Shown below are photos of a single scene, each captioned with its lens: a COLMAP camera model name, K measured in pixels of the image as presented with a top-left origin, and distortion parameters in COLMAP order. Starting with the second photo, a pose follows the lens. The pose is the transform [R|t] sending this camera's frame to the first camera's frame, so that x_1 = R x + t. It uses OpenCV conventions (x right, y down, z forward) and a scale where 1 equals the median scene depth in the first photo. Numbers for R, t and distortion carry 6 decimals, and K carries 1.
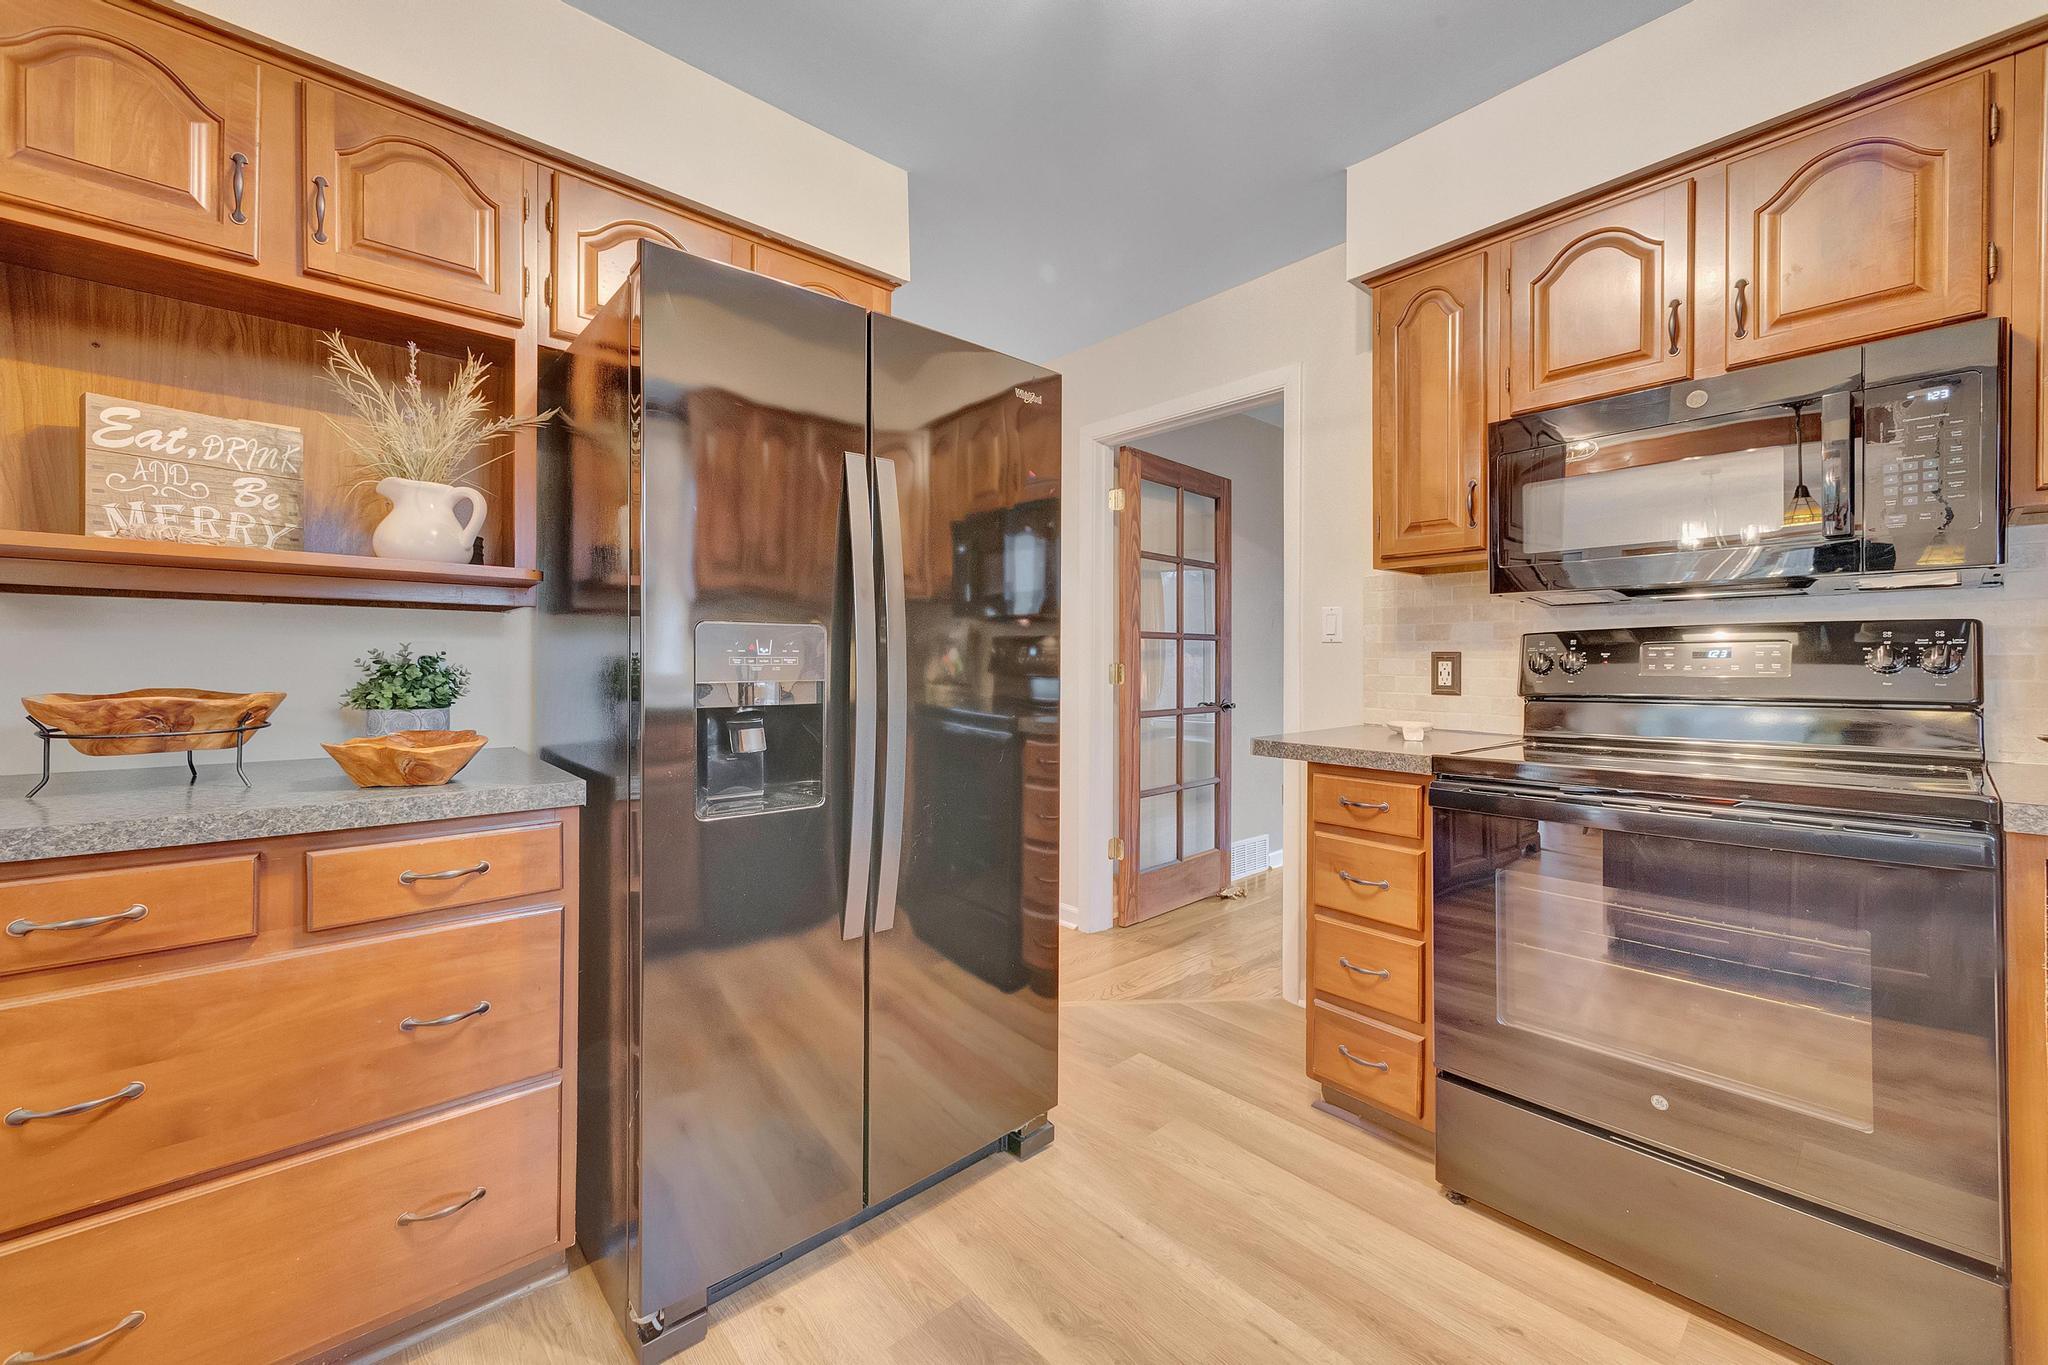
lens RADIAL K [[806.6, 0, 1015.4], [0, 806.6, 660.0], [0, 0, 1]] dist [0.008222, -0.000329]
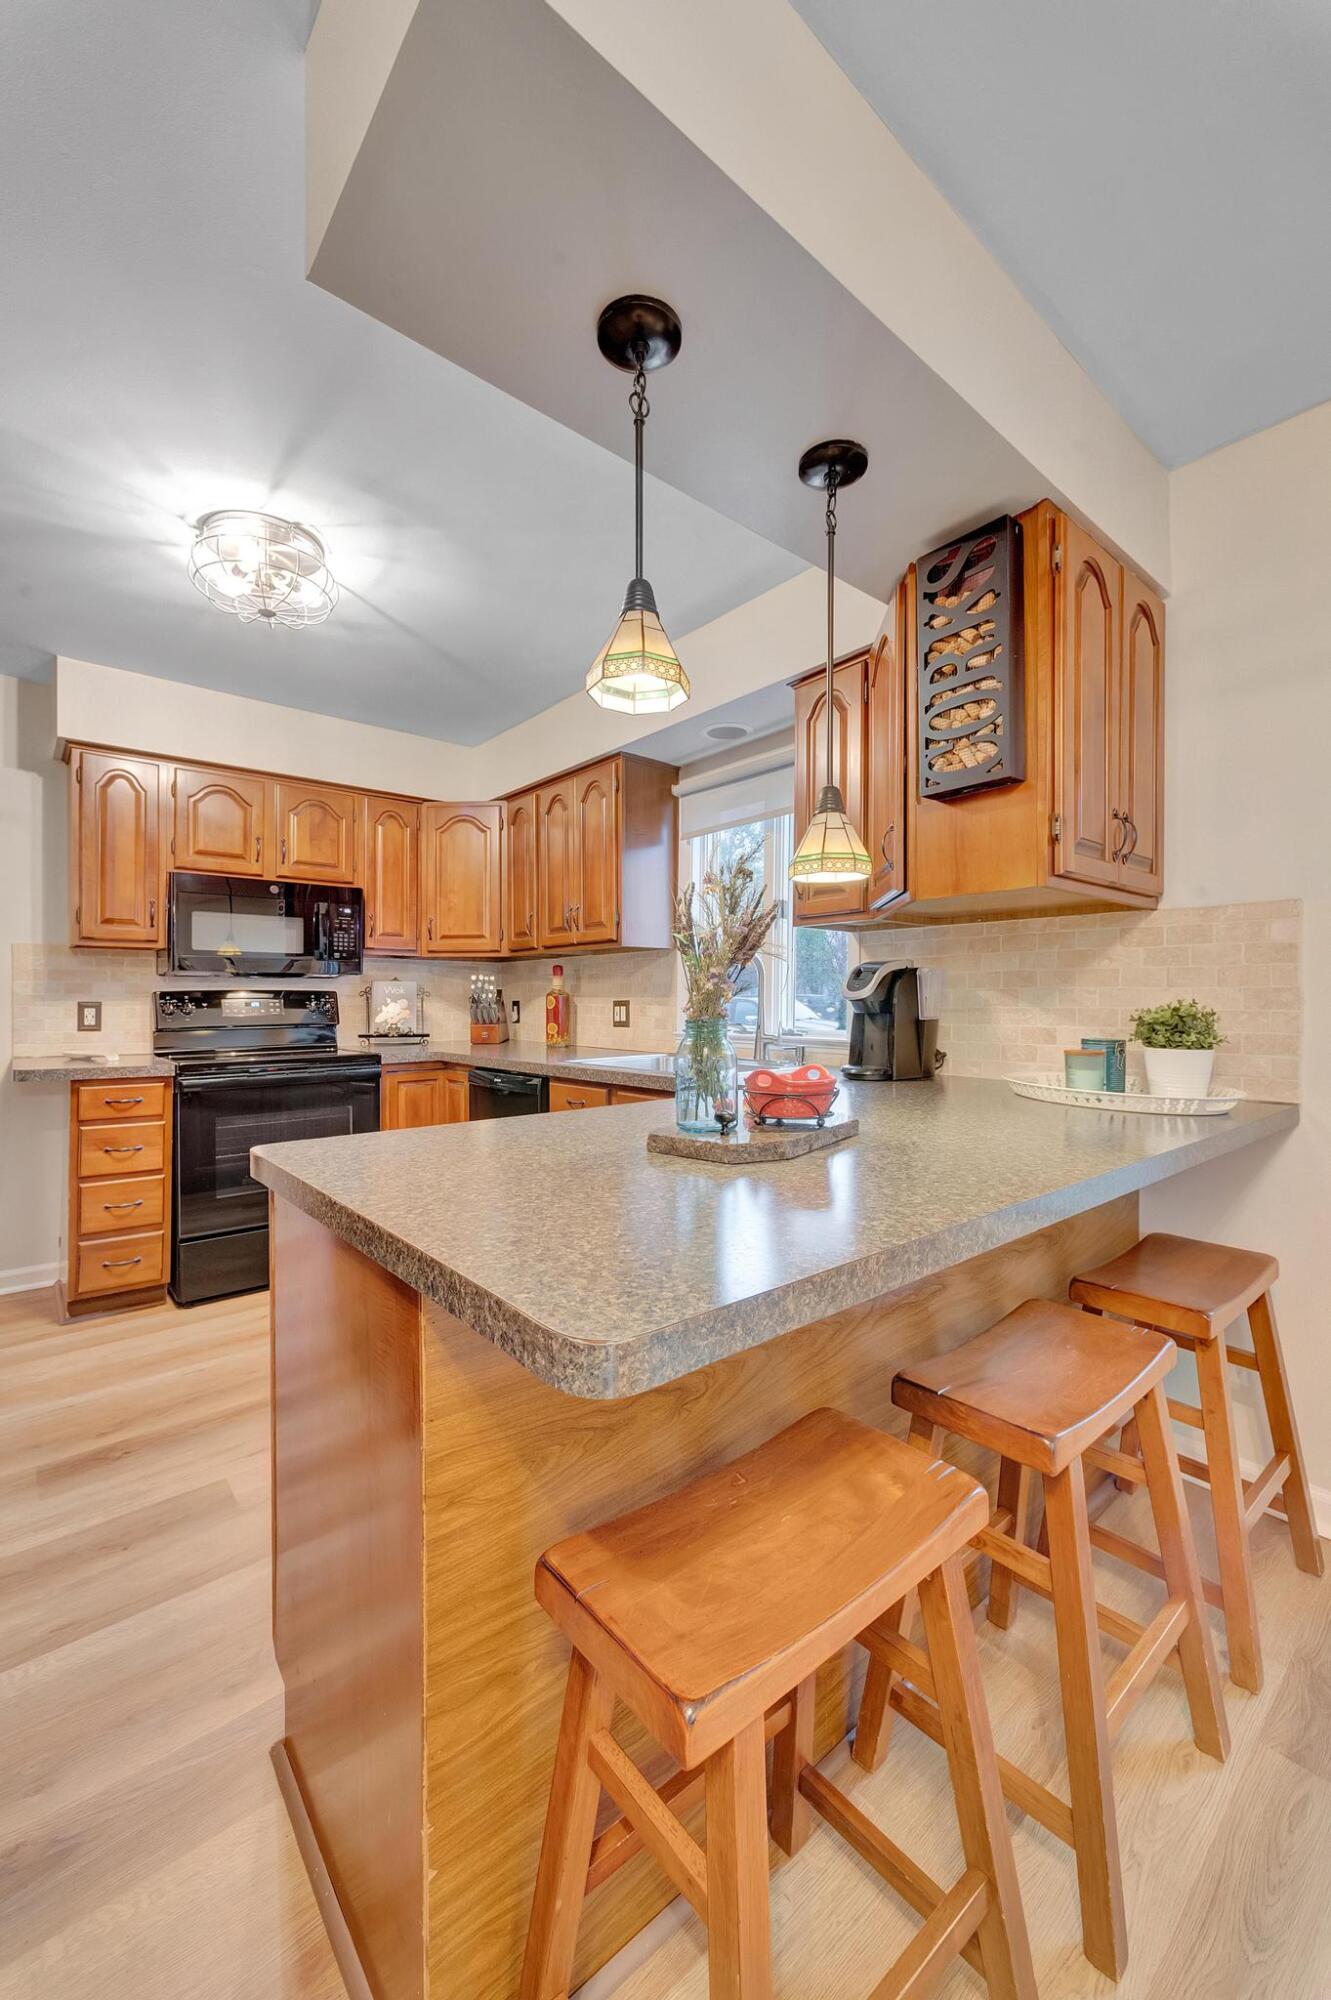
lens RADIAL K [[778.4, 0, 661.7], [0, 778.4, 1001.1], [0, 0, 1]] dist [0.000996, 0.000024]
pose [[0.022664, -0.004136, 0.999735, -1.128471], [-0.005700, 0.999975, 0.004266, -0.030891], [-0.999727, -0.005795, 0.022640, -0.088773]]
